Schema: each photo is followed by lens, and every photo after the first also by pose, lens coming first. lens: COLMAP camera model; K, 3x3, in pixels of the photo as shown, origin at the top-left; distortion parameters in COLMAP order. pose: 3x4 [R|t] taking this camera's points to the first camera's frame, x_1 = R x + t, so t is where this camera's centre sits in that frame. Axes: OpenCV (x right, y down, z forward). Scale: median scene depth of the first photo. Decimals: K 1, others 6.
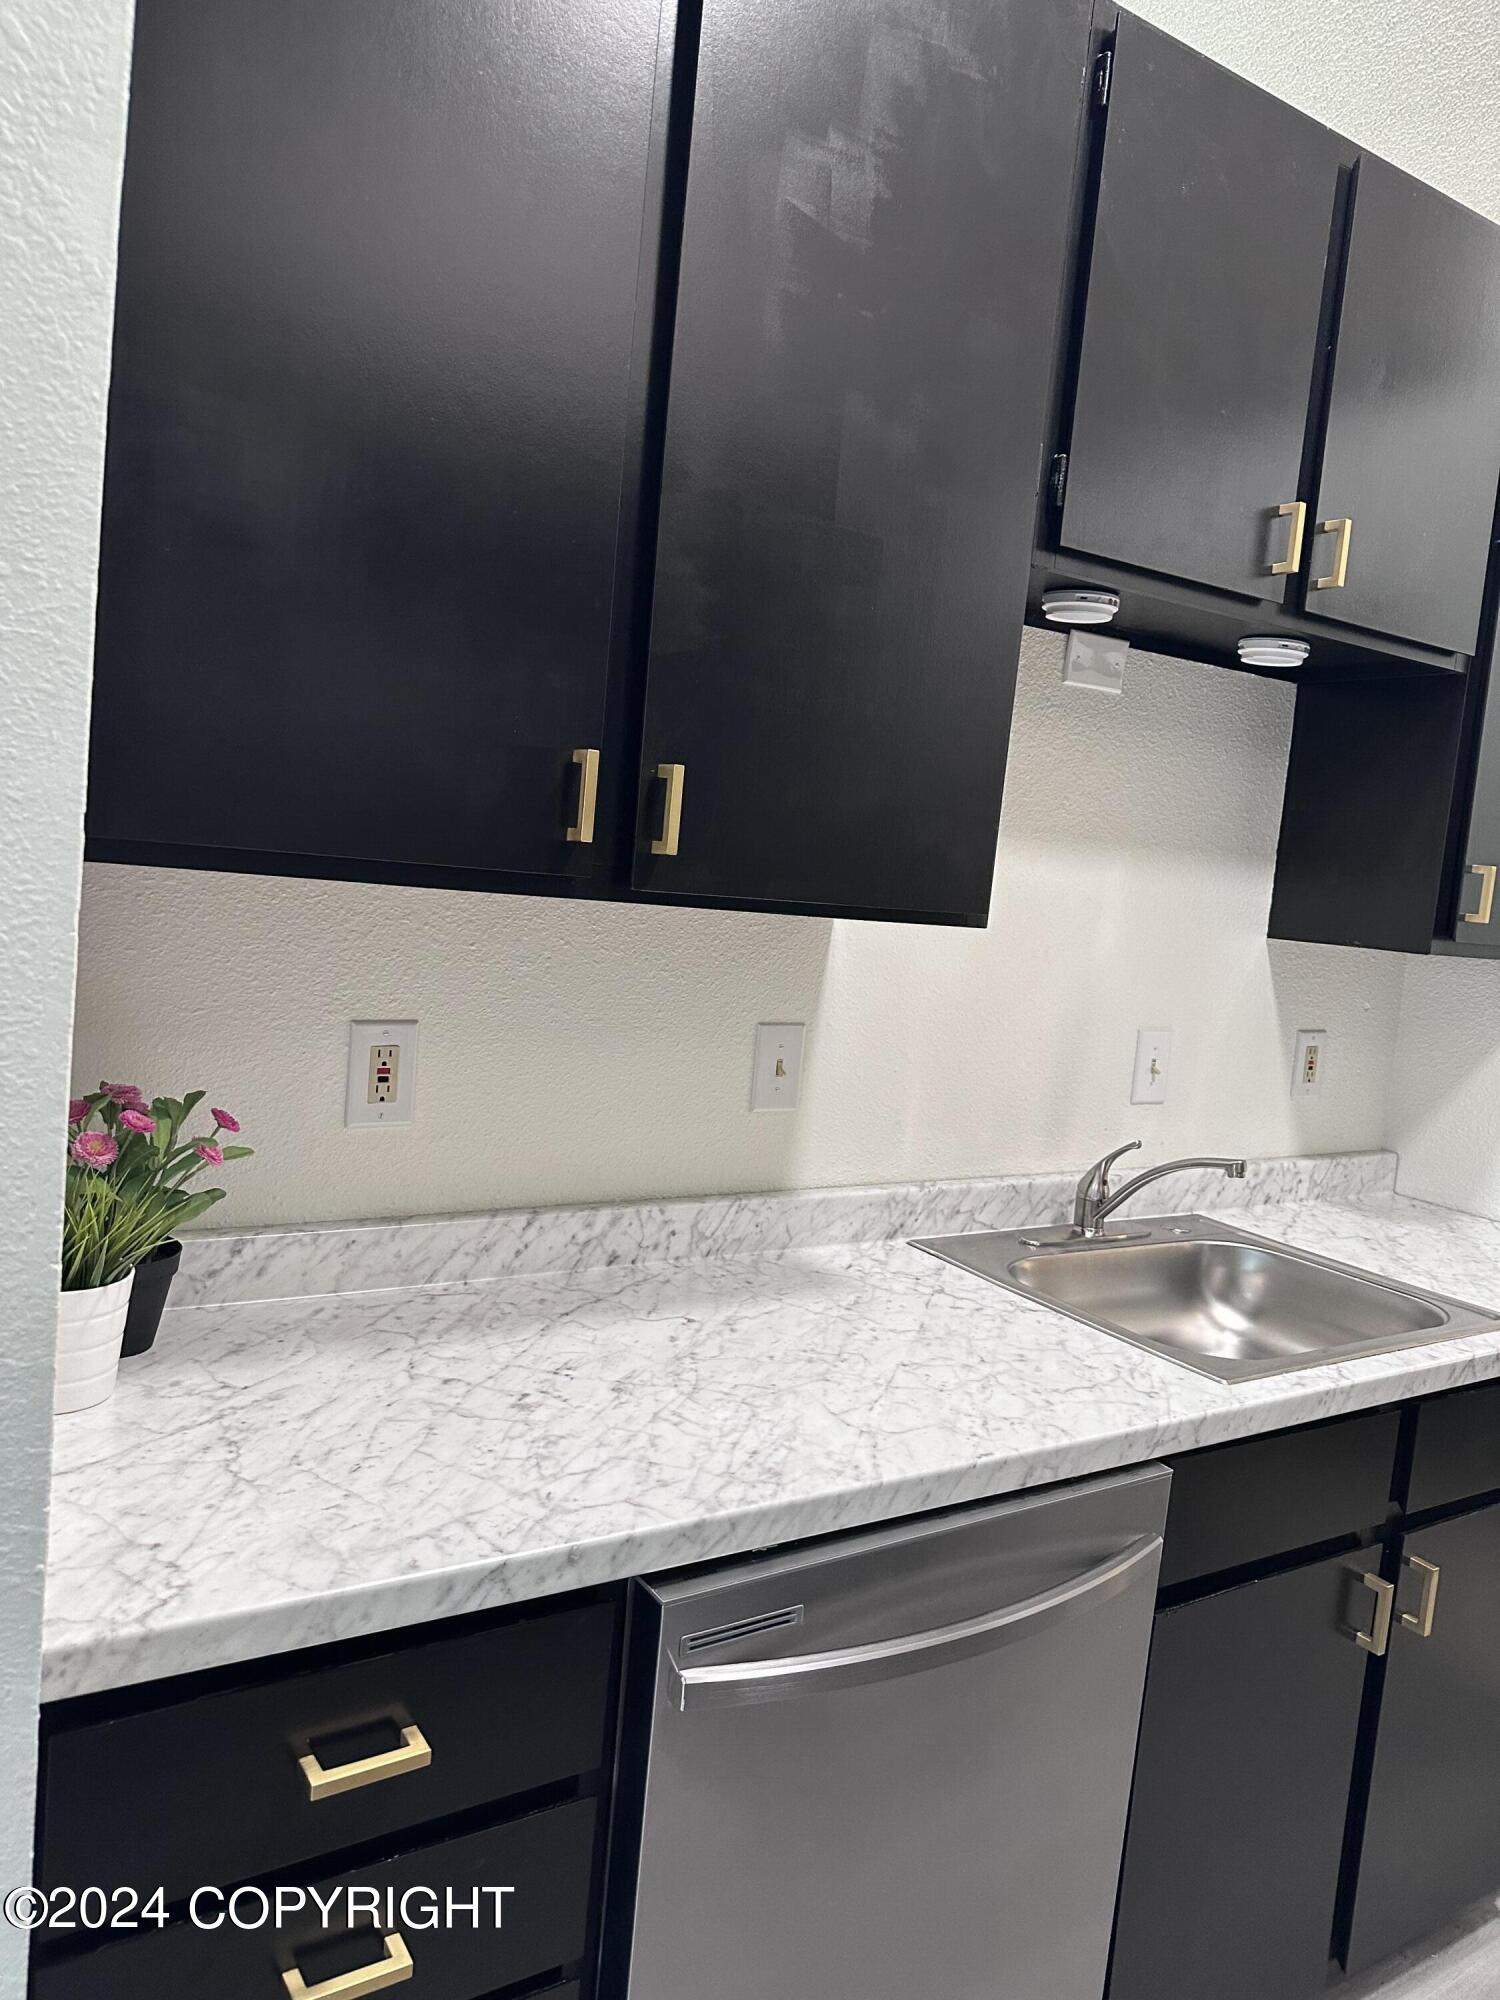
lens RADIAL K [[1400.5, 0, 752.3], [0, 1400.5, 981.0], [0, 0, 1]] dist [0.037865, -0.070073]
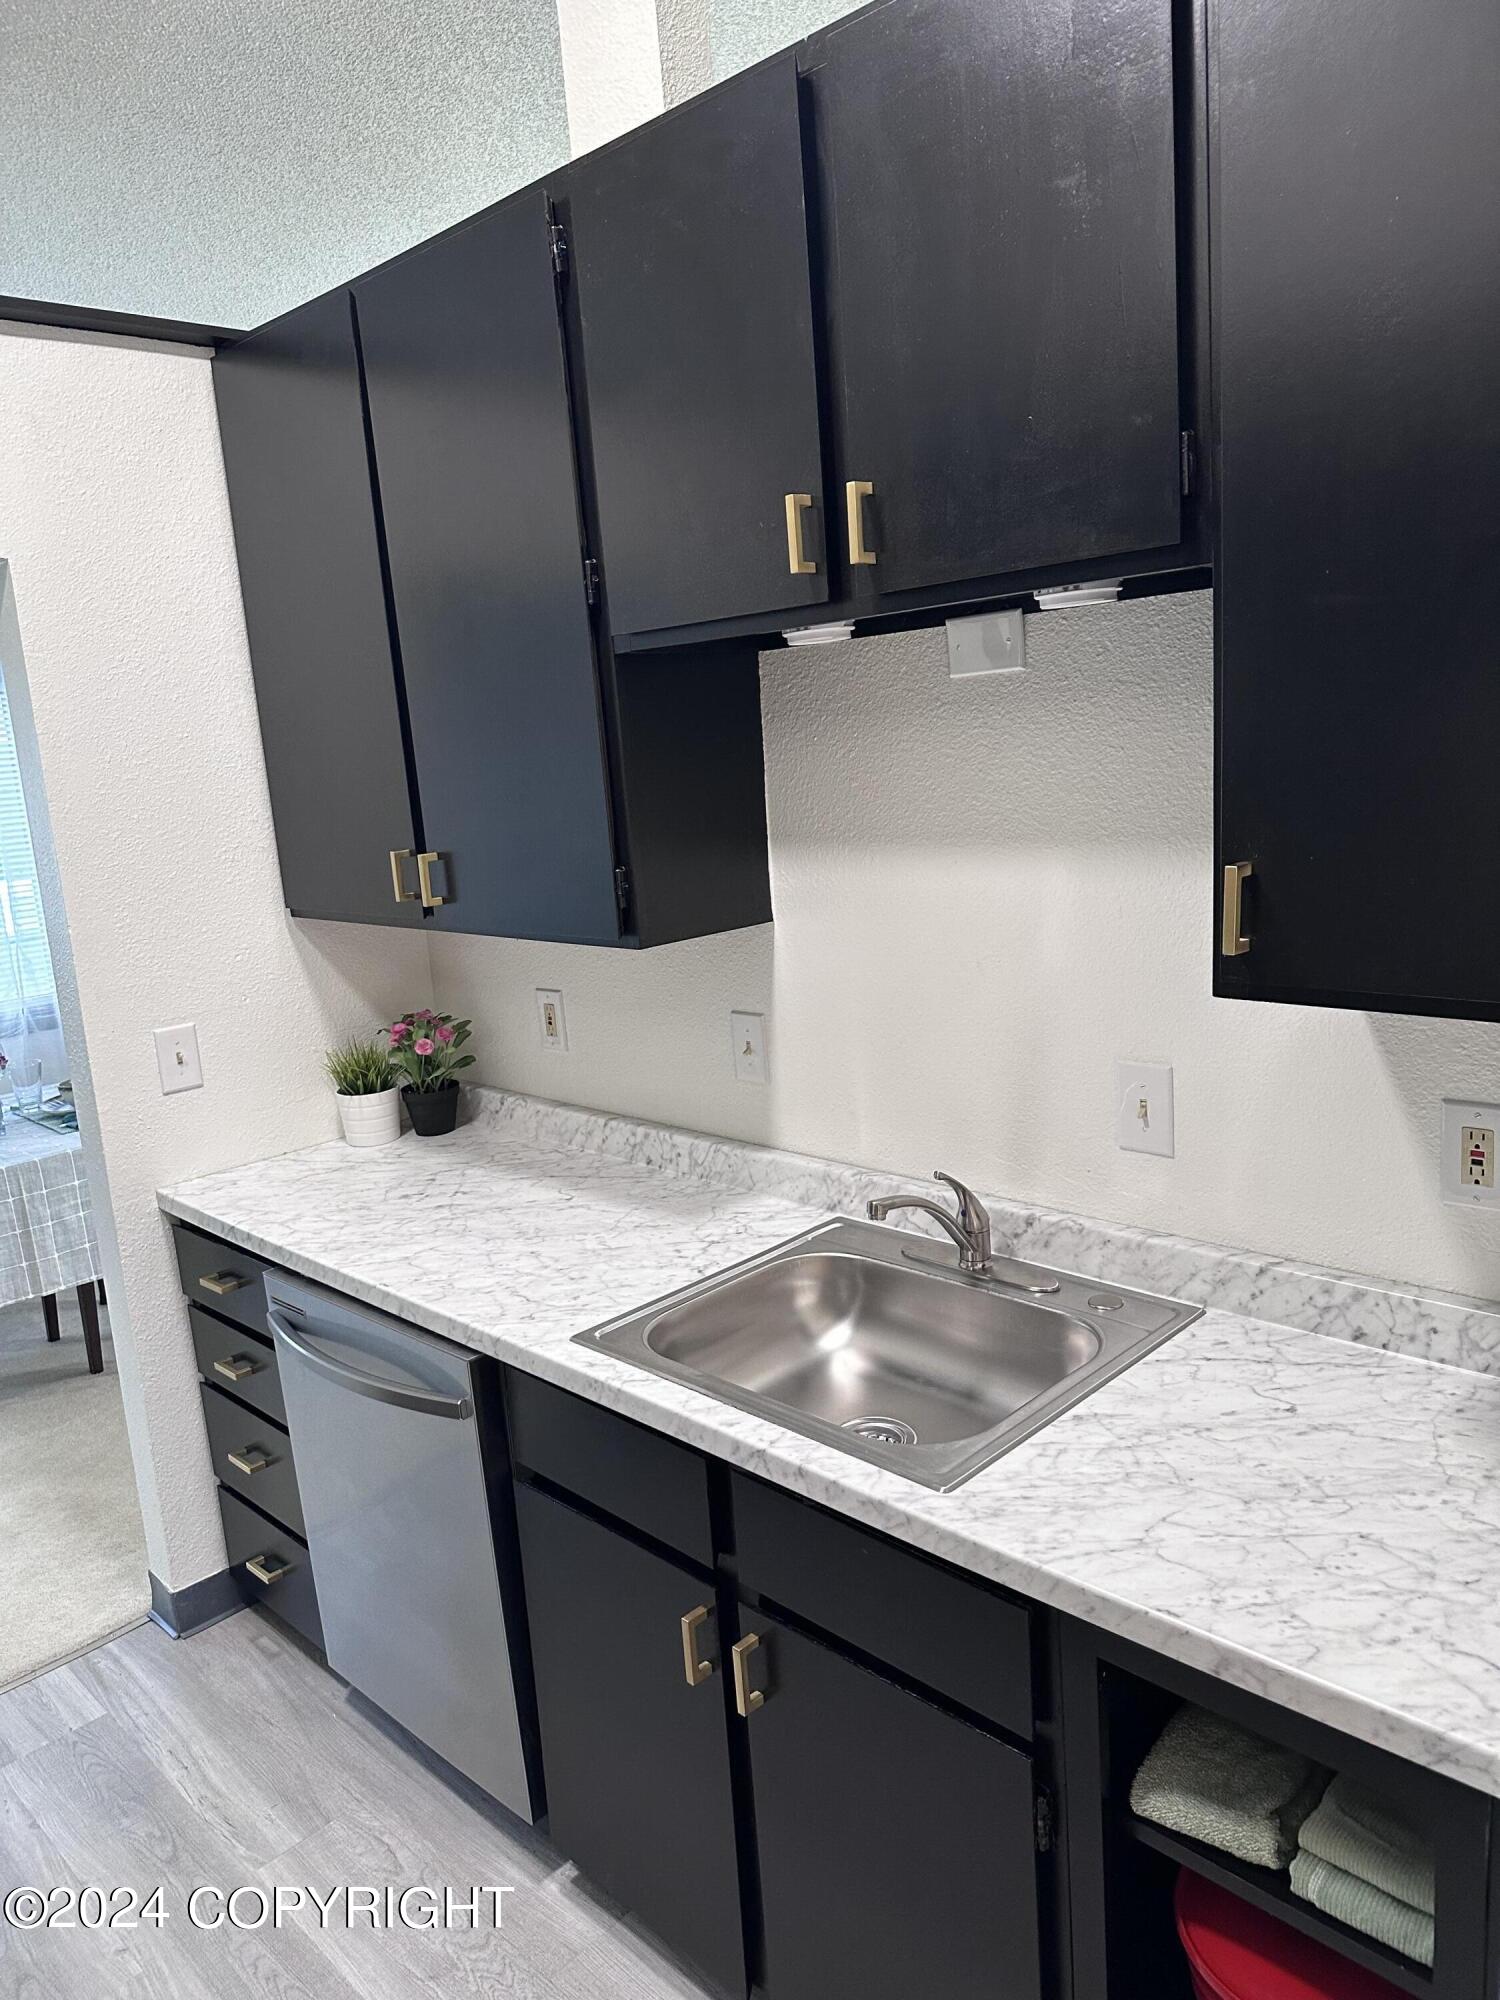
lens RADIAL K [[1400.5, 0, 755.3], [0, 1400.5, 1013.2], [0, 0, 1]] dist [0.037865, -0.070073]
pose [[0.224423, 0.089134, -0.970407, 1.438165], [0.000686, 0.995793, 0.091624, -0.097055], [0.974492, -0.021228, 0.223418, 0.847505]]
